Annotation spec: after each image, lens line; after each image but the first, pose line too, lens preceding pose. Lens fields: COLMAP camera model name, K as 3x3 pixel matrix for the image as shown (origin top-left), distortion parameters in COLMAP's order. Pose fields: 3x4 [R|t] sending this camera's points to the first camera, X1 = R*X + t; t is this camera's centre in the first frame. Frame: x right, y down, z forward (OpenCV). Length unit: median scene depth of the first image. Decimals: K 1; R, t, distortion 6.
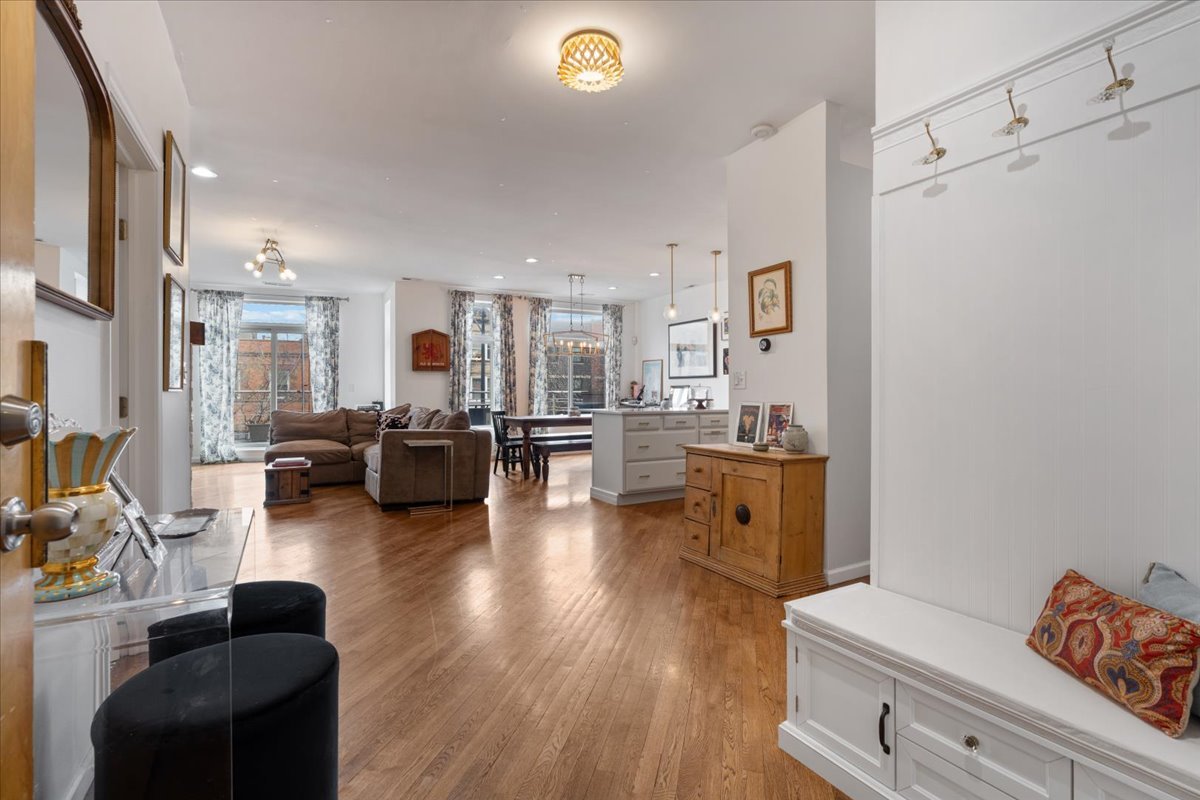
lens RADIAL K [[568.0, 0, 597.3], [0, 568.0, 392.3], [0, 0, 1]] dist [0.000575, 0.002336]
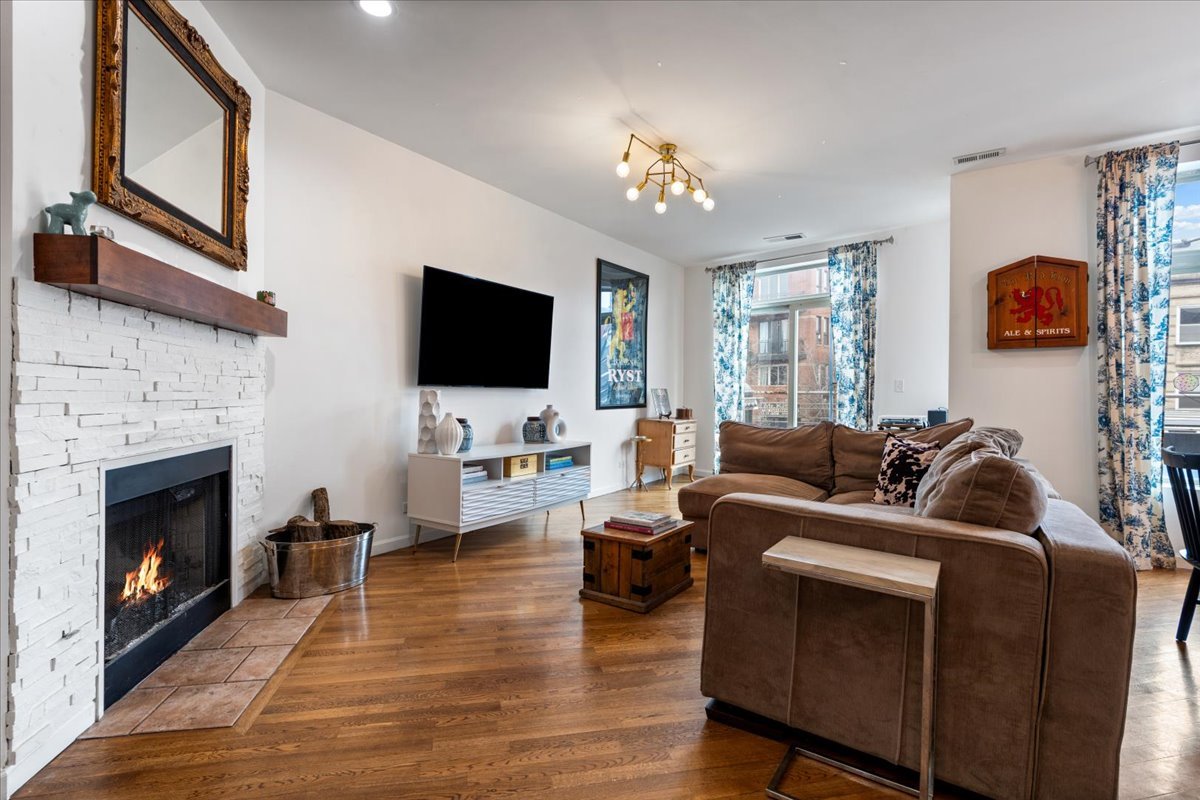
lens RADIAL K [[568.0, 0, 596.8], [0, 568.0, 388.0], [0, 0, 1]] dist [0.000575, 0.002336]
pose [[0.468094, -0.004096, -0.883669, -0.057345], [-0.006064, 0.999951, -0.007847, 0.000494], [0.883658, 0.009031, 0.468046, 0.486699]]
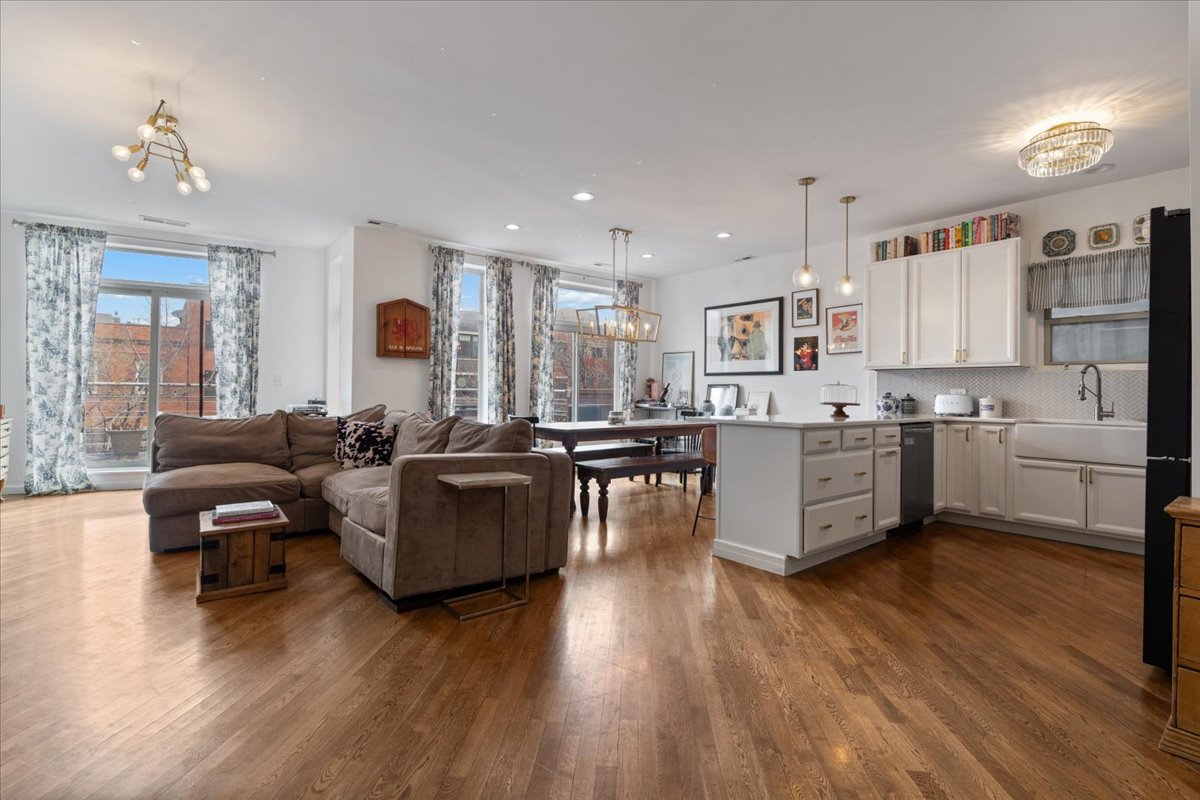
lens RADIAL K [[551.6, 0, 583.7], [0, 551.6, 388.6], [0, 0, 1]] dist [-0.004581, 0.003465]
pose [[0.986535, 0.014044, 0.162946, -0.188984], [-0.013111, 0.999891, -0.006797, 0.002167], [-0.163024, 0.004569, 0.986611, 0.298350]]
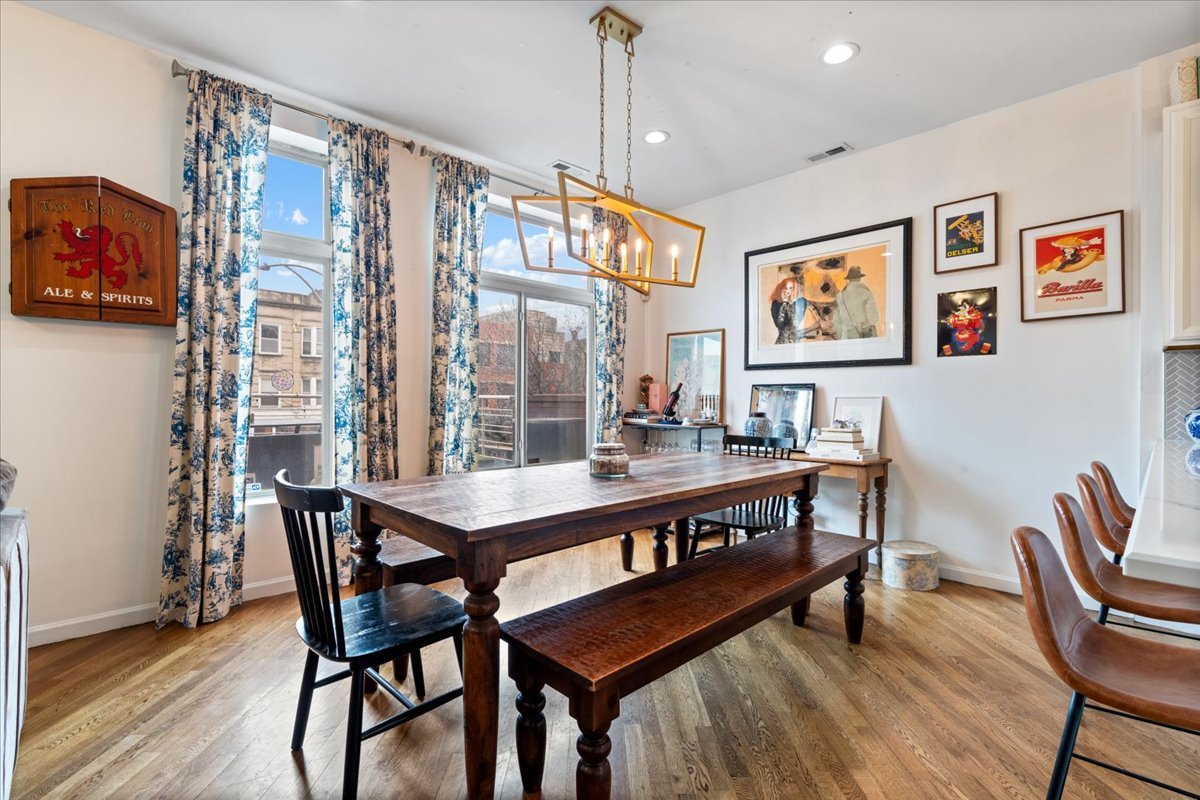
lens RADIAL K [[537.0, 0, 595.2], [0, 537.0, 399.3], [0, 0, 1]] dist [-0.011377, 0.003689]
pose [[0.965472, 0.006699, 0.260421, -0.119483], [-0.007490, 0.999970, 0.002046, 0.000515], [-0.260399, -0.003926, 0.965493, 0.686859]]
